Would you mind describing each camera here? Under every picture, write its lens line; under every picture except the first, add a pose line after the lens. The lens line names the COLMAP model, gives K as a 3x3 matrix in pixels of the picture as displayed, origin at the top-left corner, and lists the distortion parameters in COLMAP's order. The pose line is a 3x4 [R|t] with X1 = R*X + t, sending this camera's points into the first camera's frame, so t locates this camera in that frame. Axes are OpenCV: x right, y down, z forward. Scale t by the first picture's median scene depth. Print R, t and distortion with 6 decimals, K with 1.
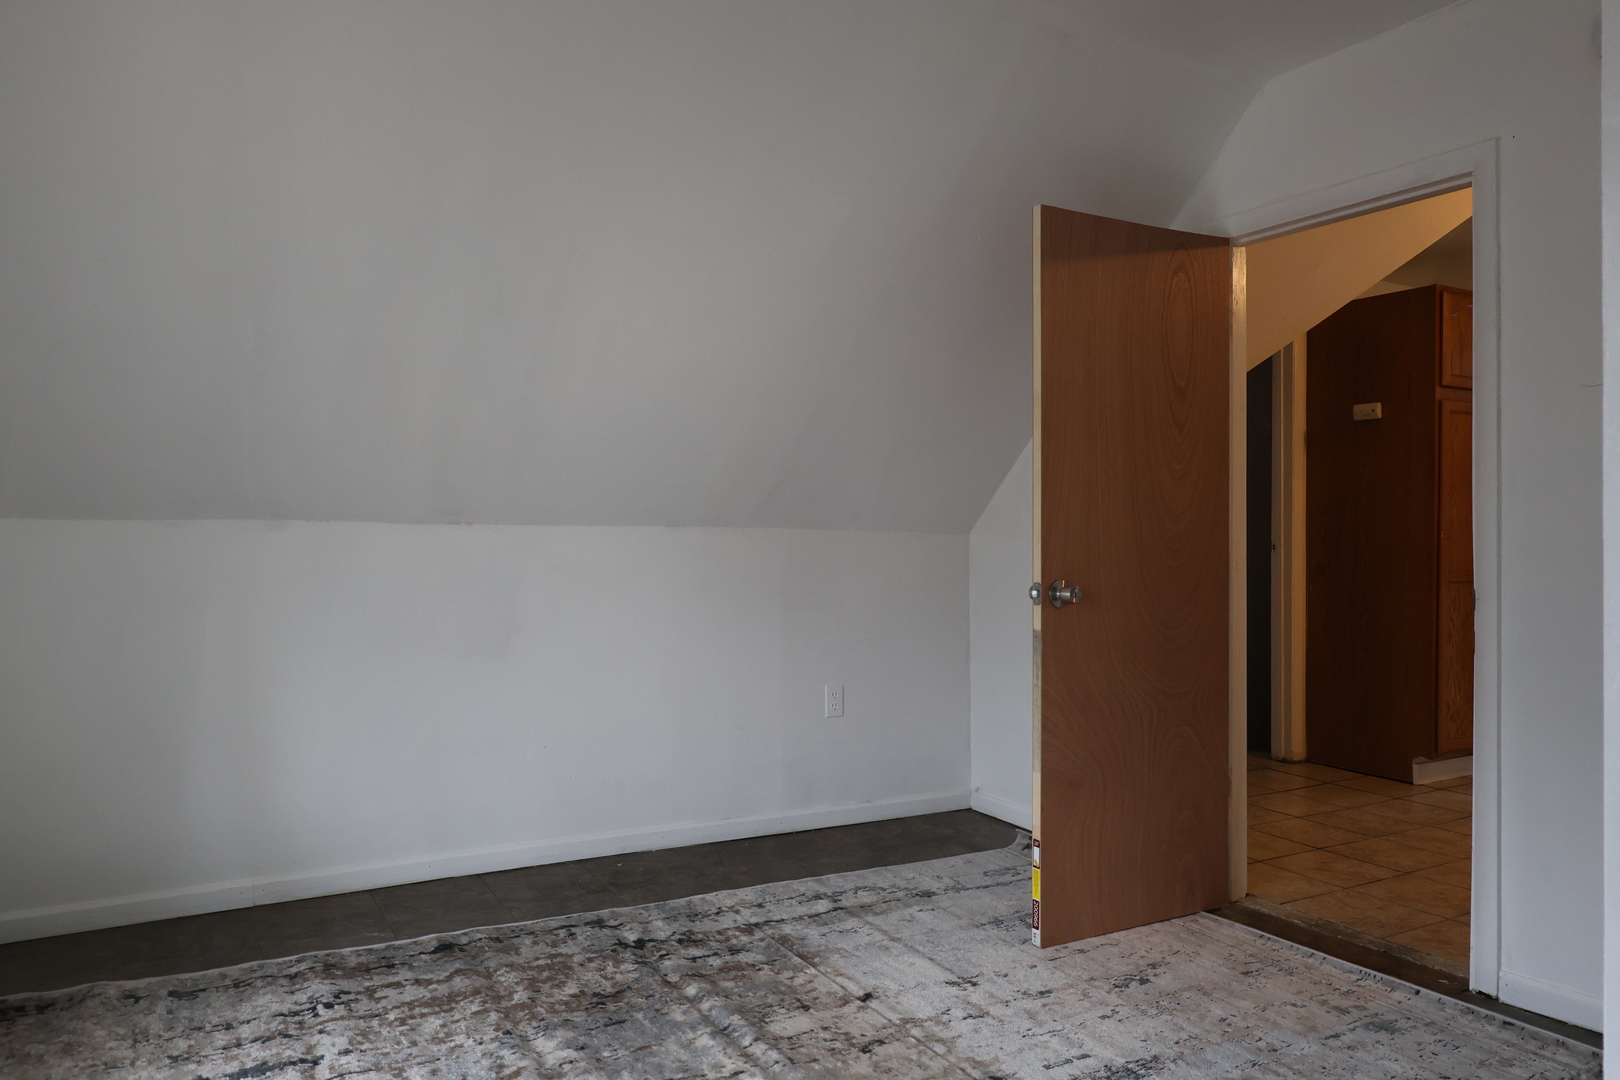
lens RADIAL K [[1191.1, 0, 806.3], [0, 1191.1, 540.0], [0, 0, 1]] dist [0.005913, -0.002619]
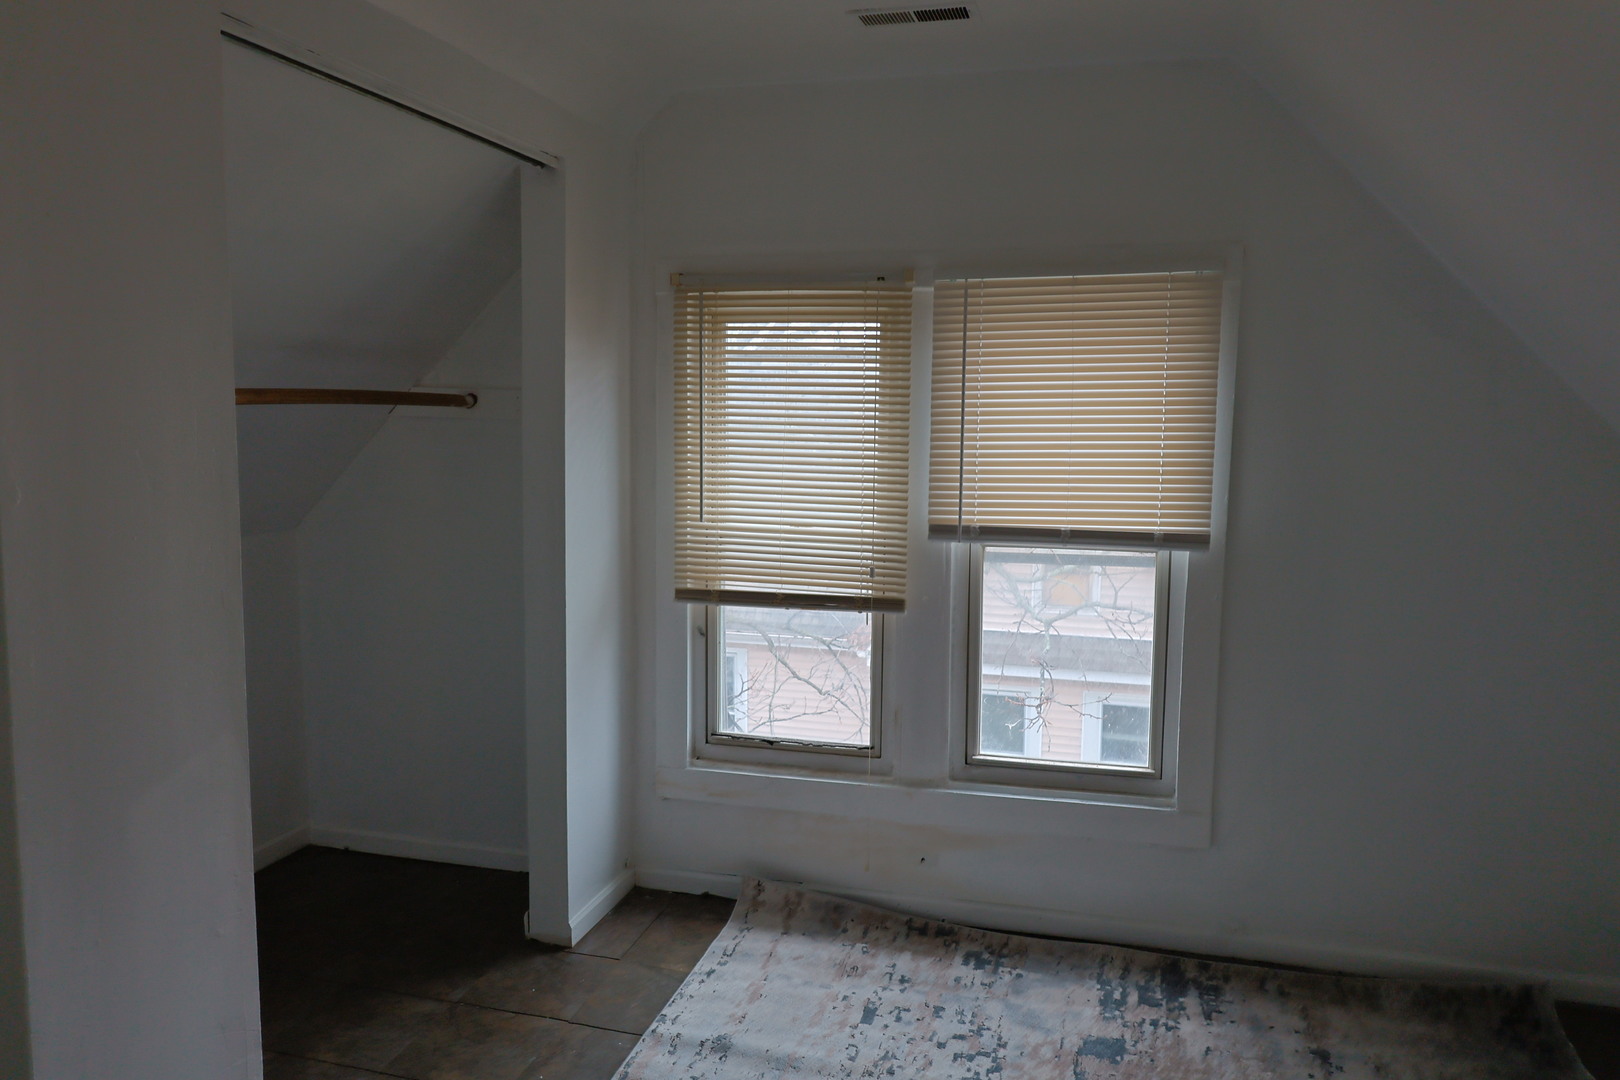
lens RADIAL K [[1191.1, 0, 809.3], [0, 1191.1, 539.0], [0, 0, 1]] dist [0.005913, -0.002619]
pose [[-0.723903, 0.074042, -0.685917, 0.535796], [-0.011136, 0.992841, 0.118926, -0.193194], [0.689812, 0.093730, -0.717896, 1.211642]]
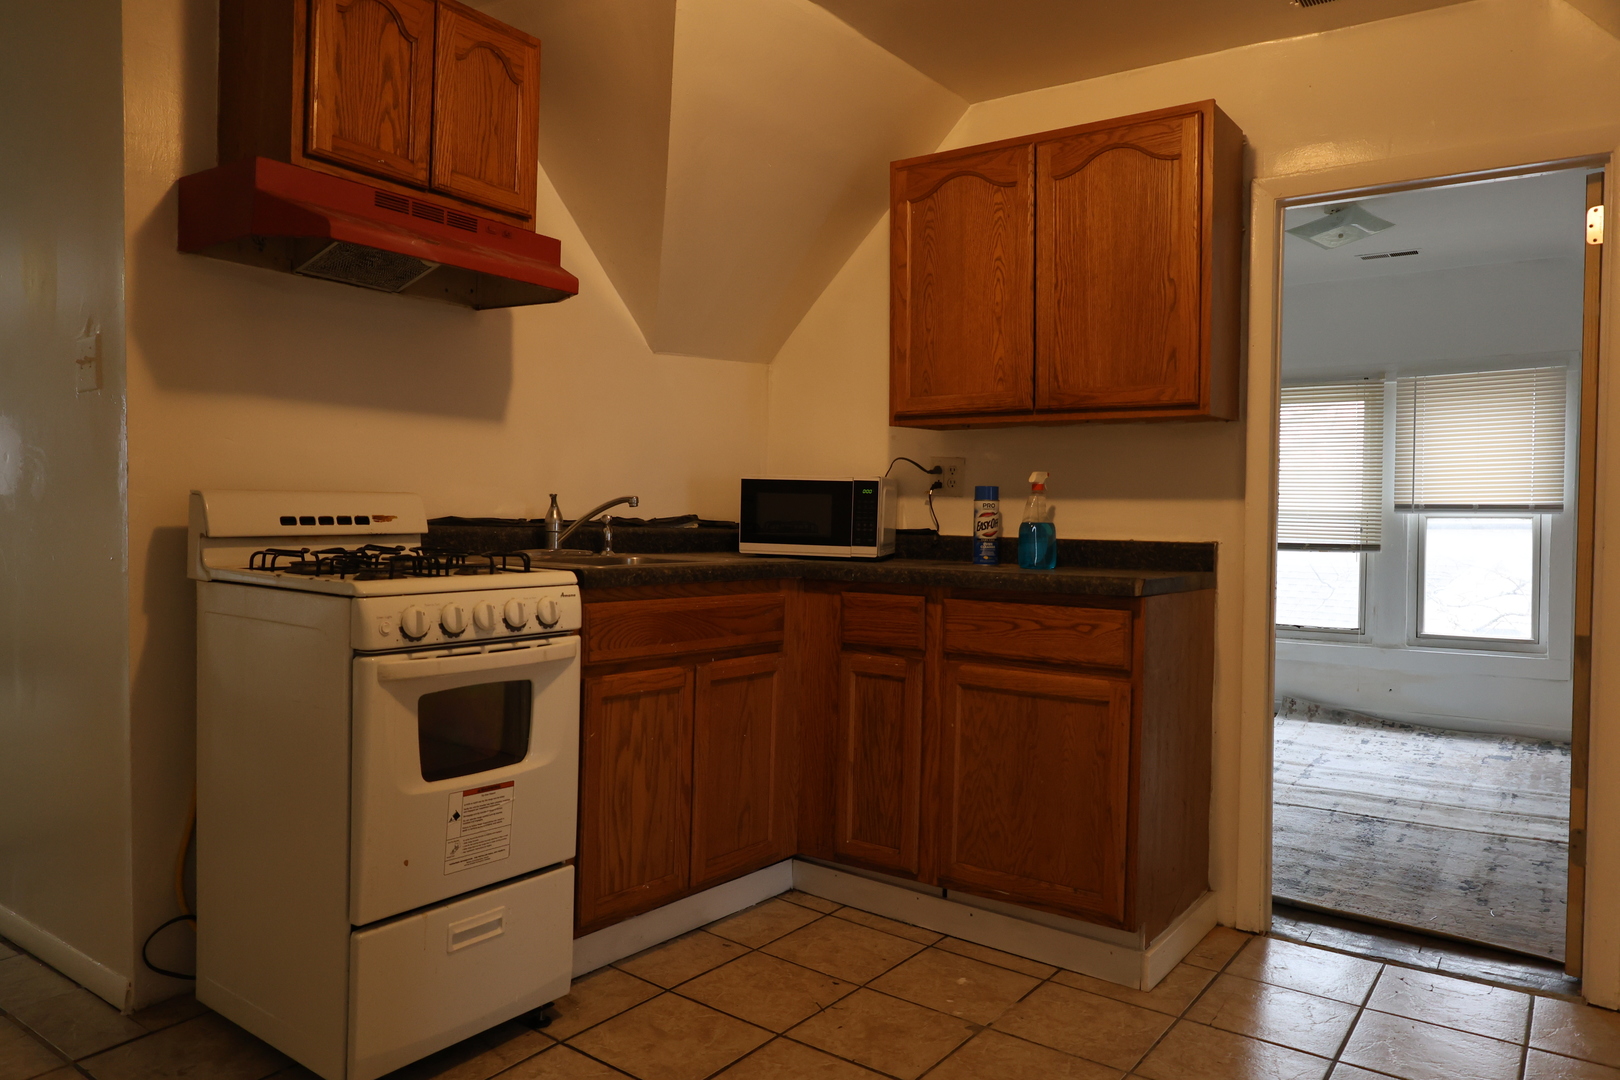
lens RADIAL K [[1108.6, 0, 822.6], [0, 1108.6, 531.3], [0, 0, 1]] dist [0.001043, -0.002907]
pose [[-0.913747, -0.008492, -0.406196, 1.514852], [-0.015639, 0.999776, 0.014280, -0.022337], [0.405983, 0.019401, -0.913675, 1.948991]]
